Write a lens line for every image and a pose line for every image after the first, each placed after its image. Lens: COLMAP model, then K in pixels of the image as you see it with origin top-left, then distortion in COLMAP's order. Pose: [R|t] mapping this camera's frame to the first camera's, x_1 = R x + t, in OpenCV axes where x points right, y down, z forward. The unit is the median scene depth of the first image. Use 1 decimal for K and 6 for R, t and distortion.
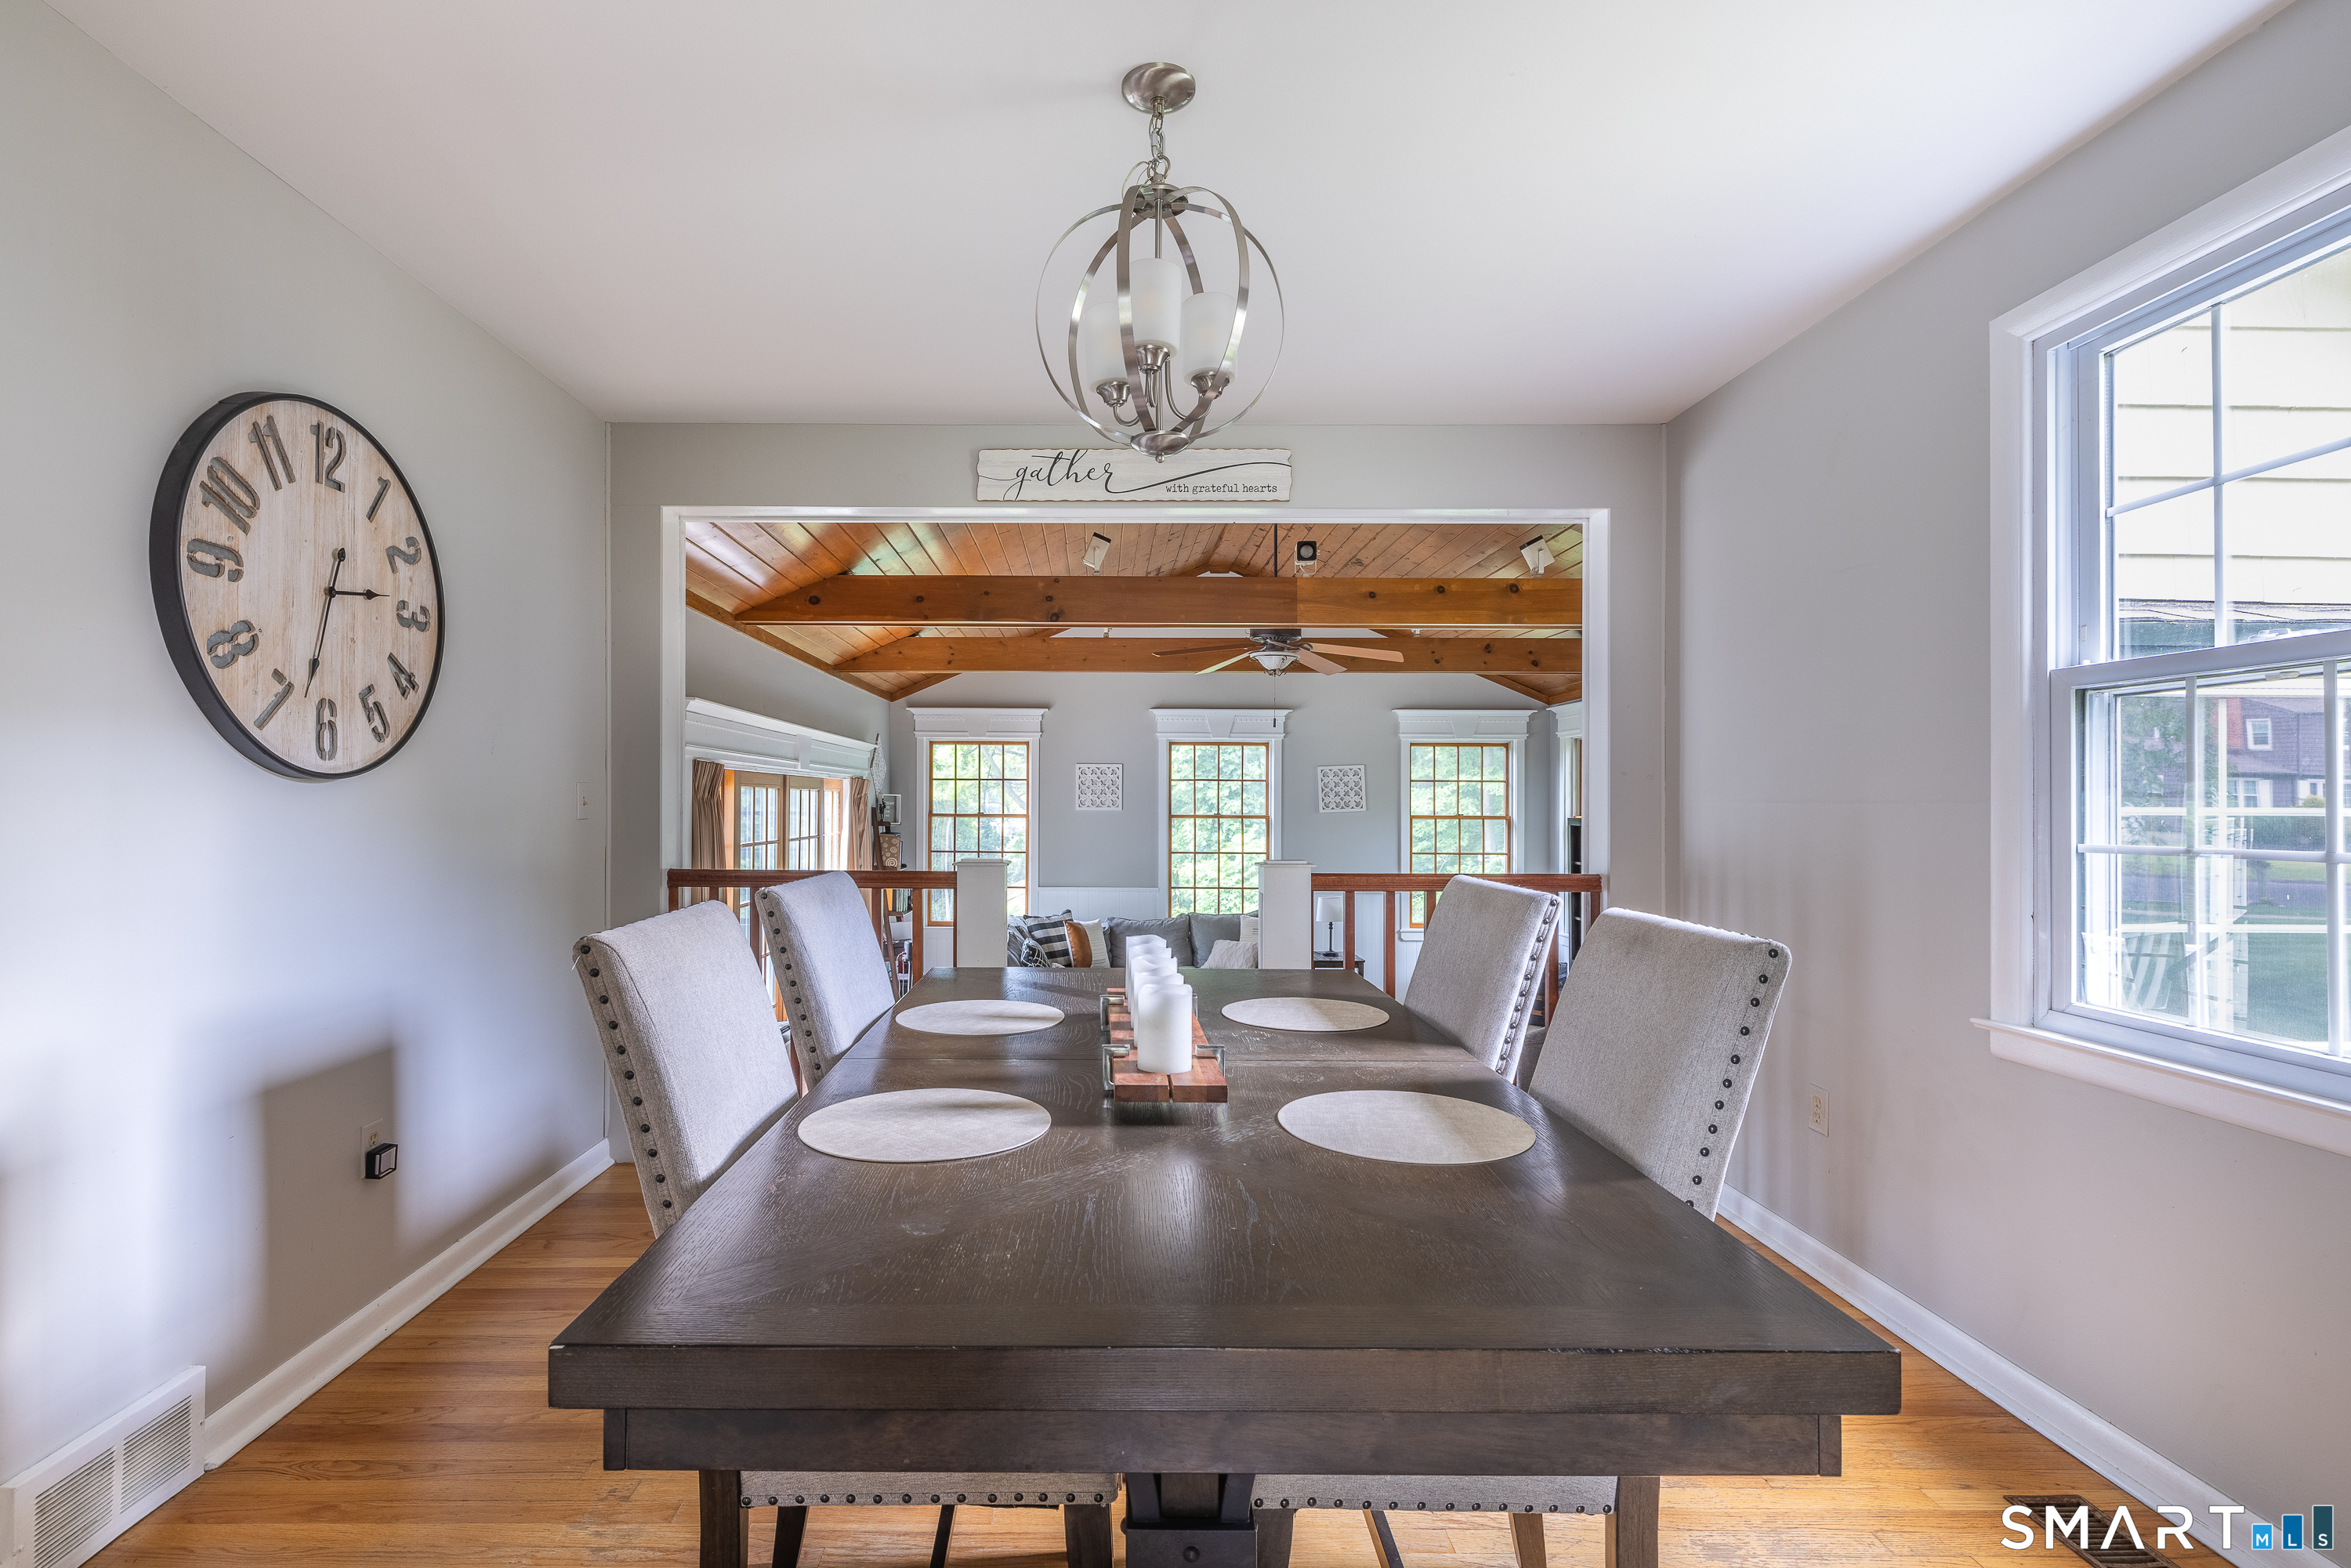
lens RADIAL K [[1002.8, 0, 1128.1], [0, 1002.8, 800.7], [0, 0, 1]] dist [0.000629, 0.001228]
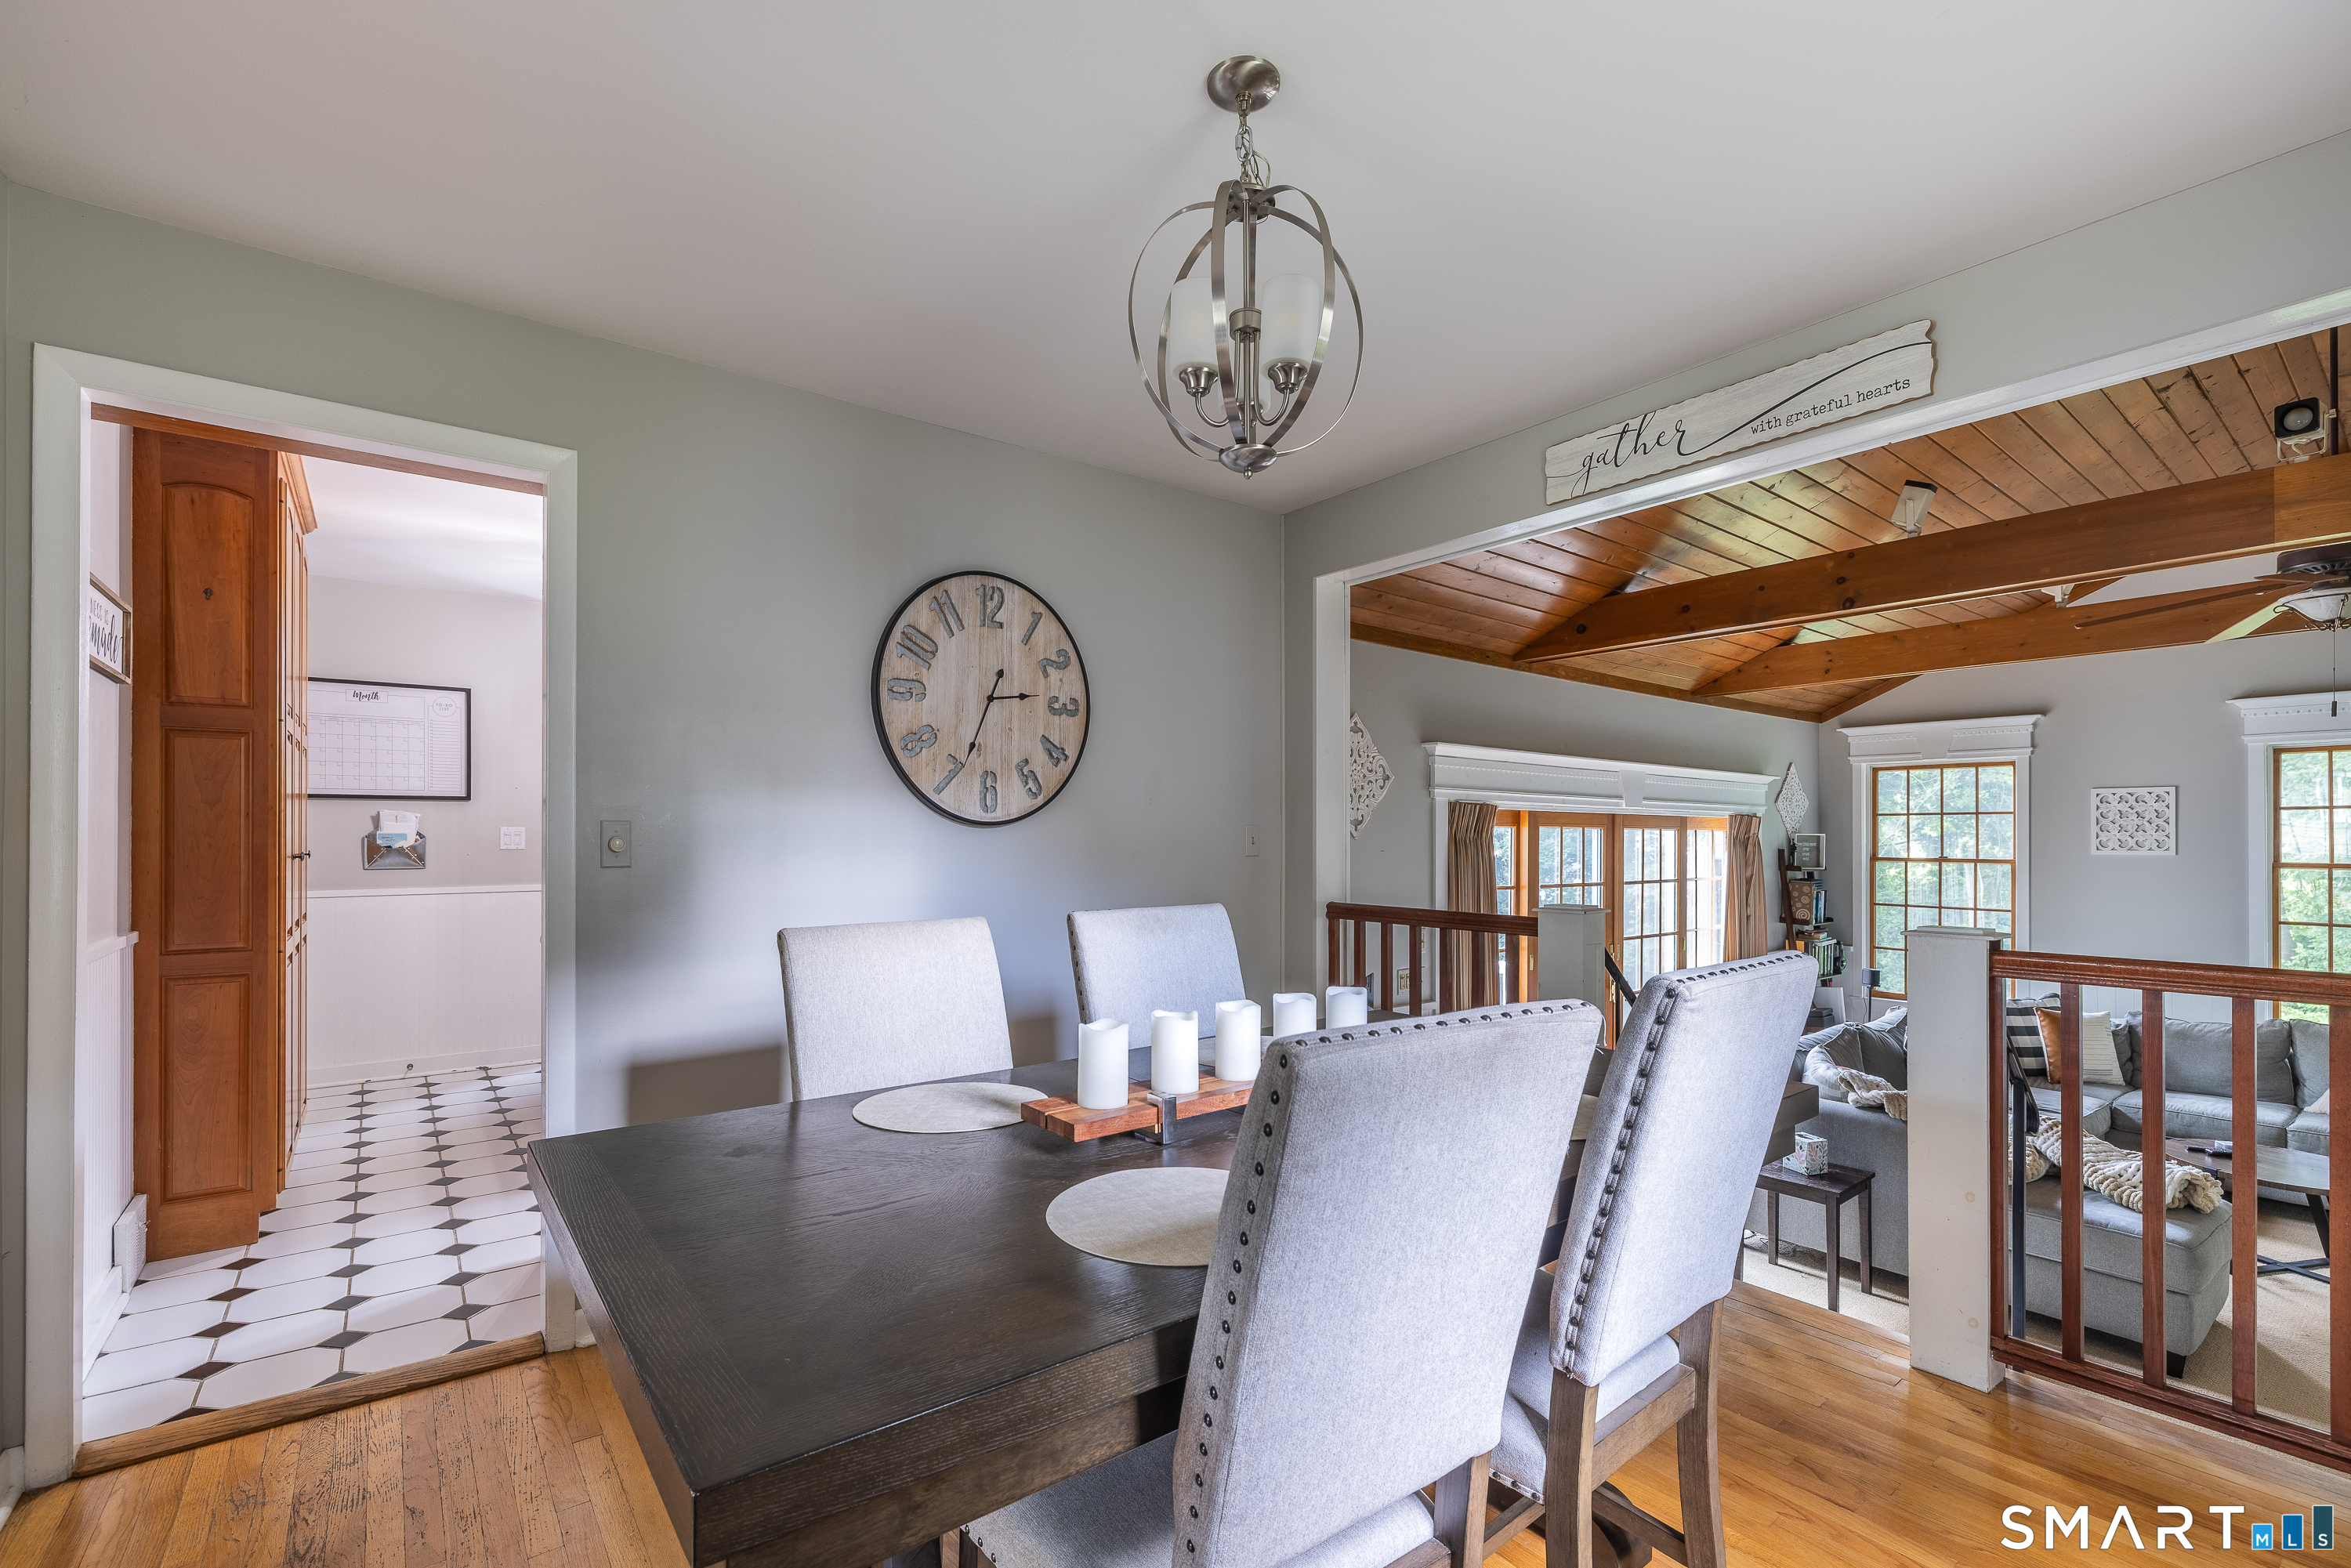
lens RADIAL K [[1082.1, 0, 1284.5], [0, 1082.1, 831.7], [0, 0, 1]] dist [0.001510, 0.000220]
pose [[0.639694, -0.009184, -0.768575, 0.343940], [0.001040, 0.999938, -0.011084, 0.002700], [0.768629, 0.006291, 0.639664, 0.156646]]
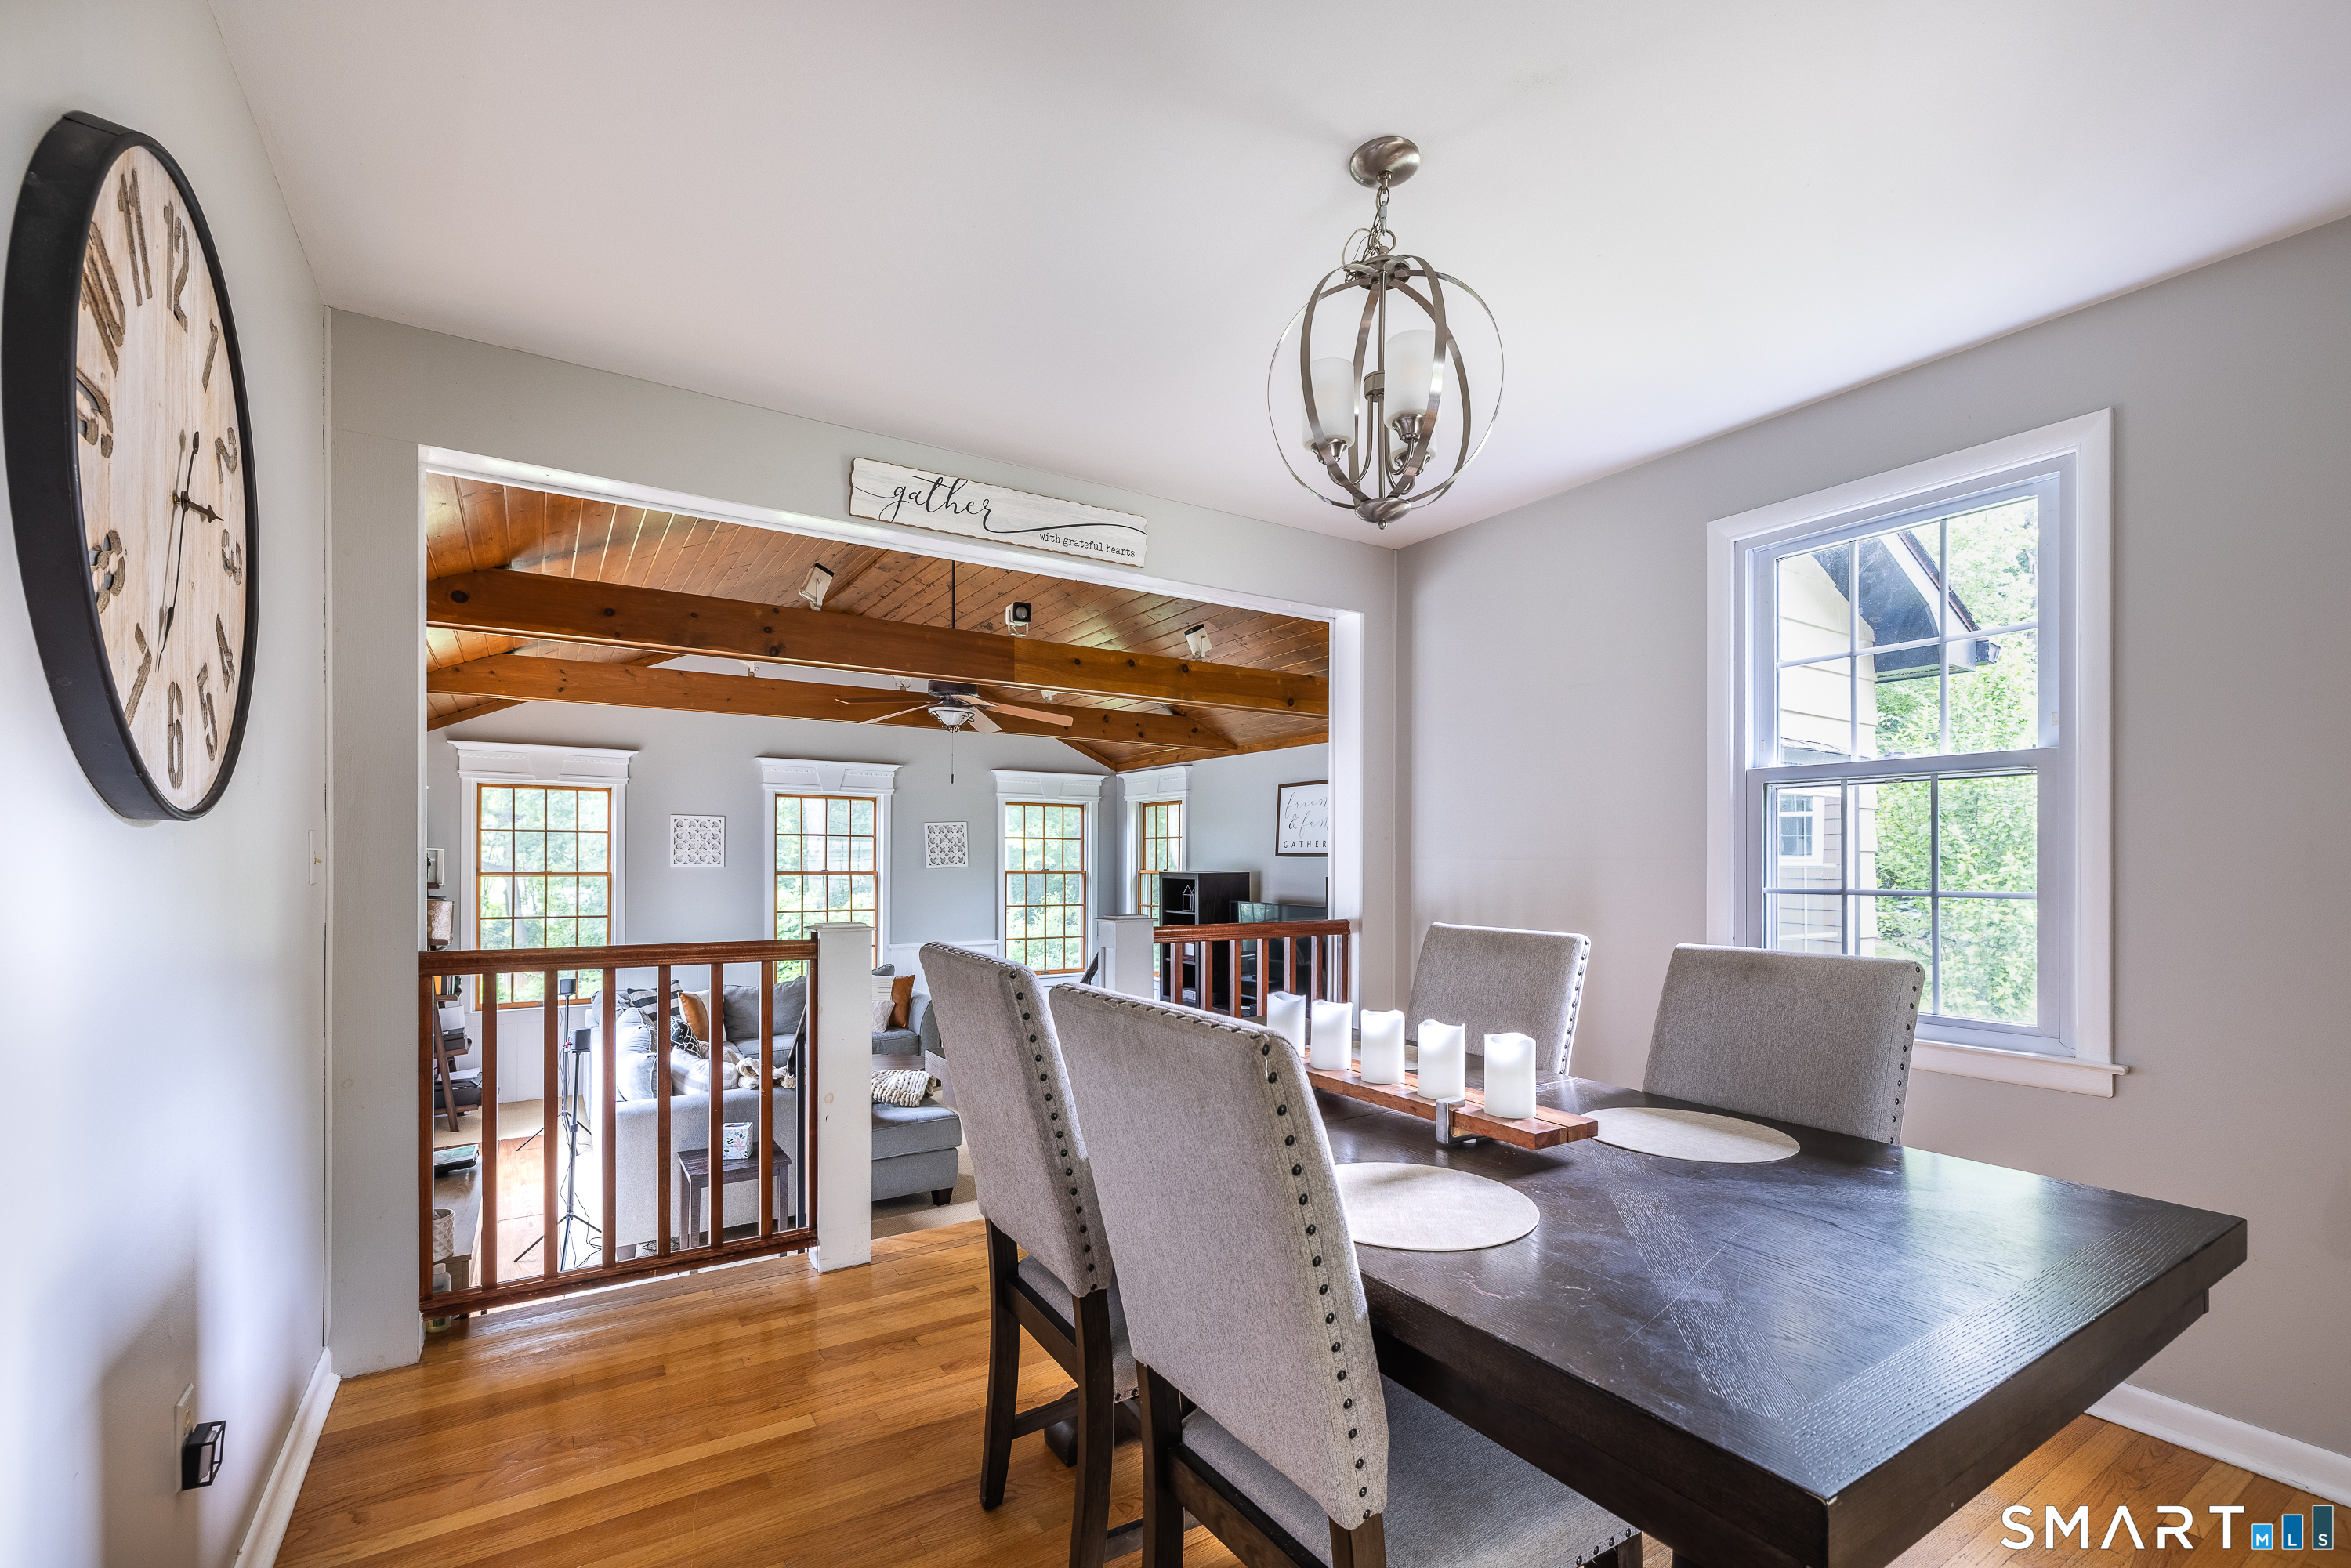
lens RADIAL K [[974.0, 0, 1114.1], [0, 974.0, 862.0], [0, 0, 1]] dist [-0.002620, 0.000503]
pose [[0.864782, -0.001626, 0.502145, -0.293408], [-0.001338, 0.999984, 0.005542, -0.000759], [-0.502146, -0.005465, 0.864765, 0.115313]]
